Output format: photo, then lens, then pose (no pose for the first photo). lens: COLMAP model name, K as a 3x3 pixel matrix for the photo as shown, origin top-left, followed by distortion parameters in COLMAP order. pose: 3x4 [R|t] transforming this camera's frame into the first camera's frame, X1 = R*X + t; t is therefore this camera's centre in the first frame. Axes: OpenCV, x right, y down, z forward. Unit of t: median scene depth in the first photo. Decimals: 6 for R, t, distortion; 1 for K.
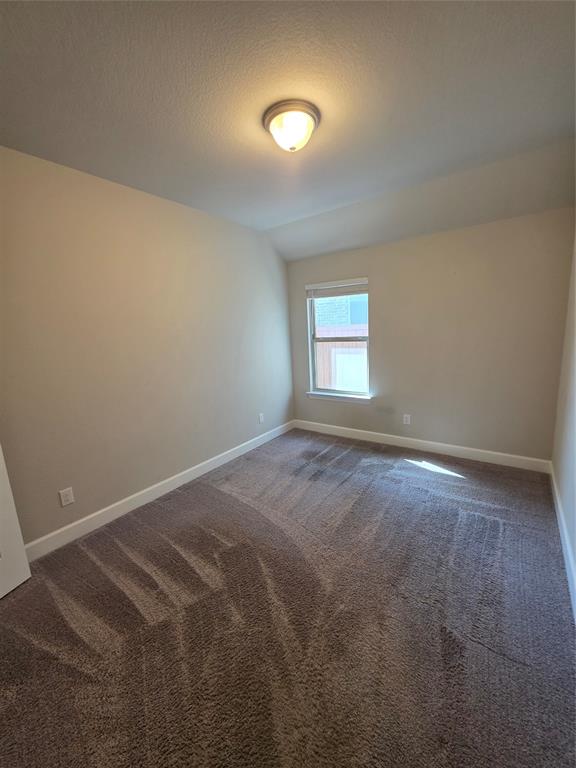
lens RADIAL K [[305.7, 0, 291.9], [0, 305.7, 382.3], [0, 0, 1]] dist [0.001566, -0.000171]
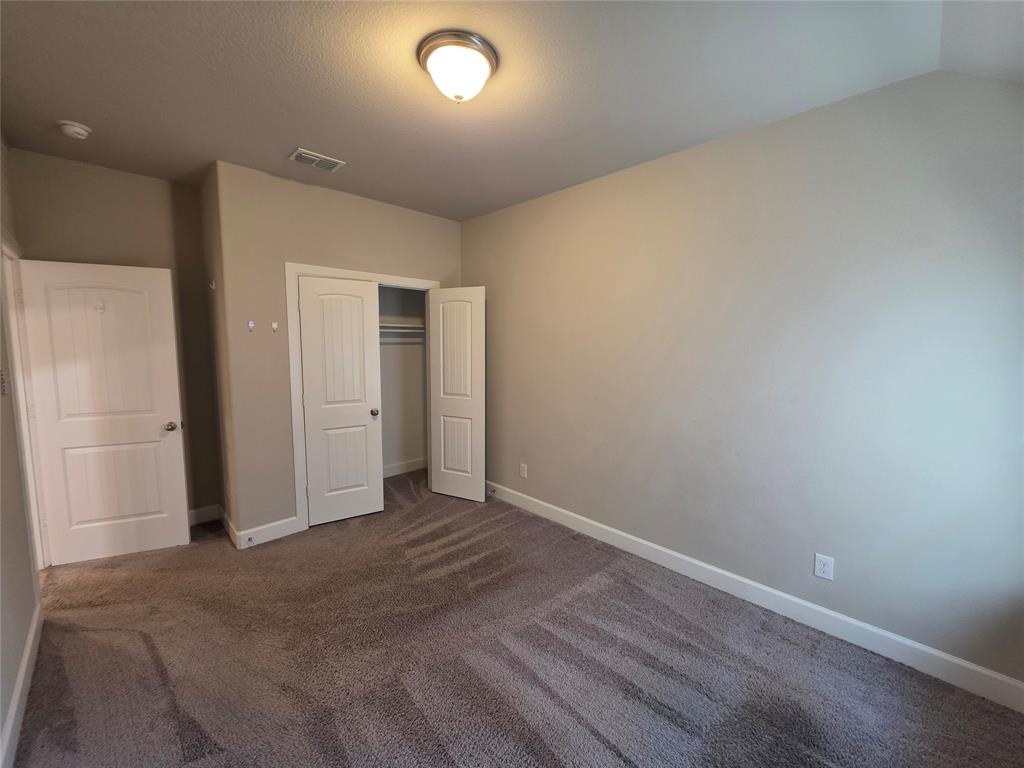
lens RADIAL K [[407.6, 0, 510.8], [0, 407.6, 381.3], [0, 0, 1]] dist [0.001566, -0.000171]
pose [[-0.144070, 0.150582, -0.978043, 0.855203], [-0.189921, 0.965773, 0.176669, -0.260920], [0.971171, 0.211203, -0.110541, 1.134498]]
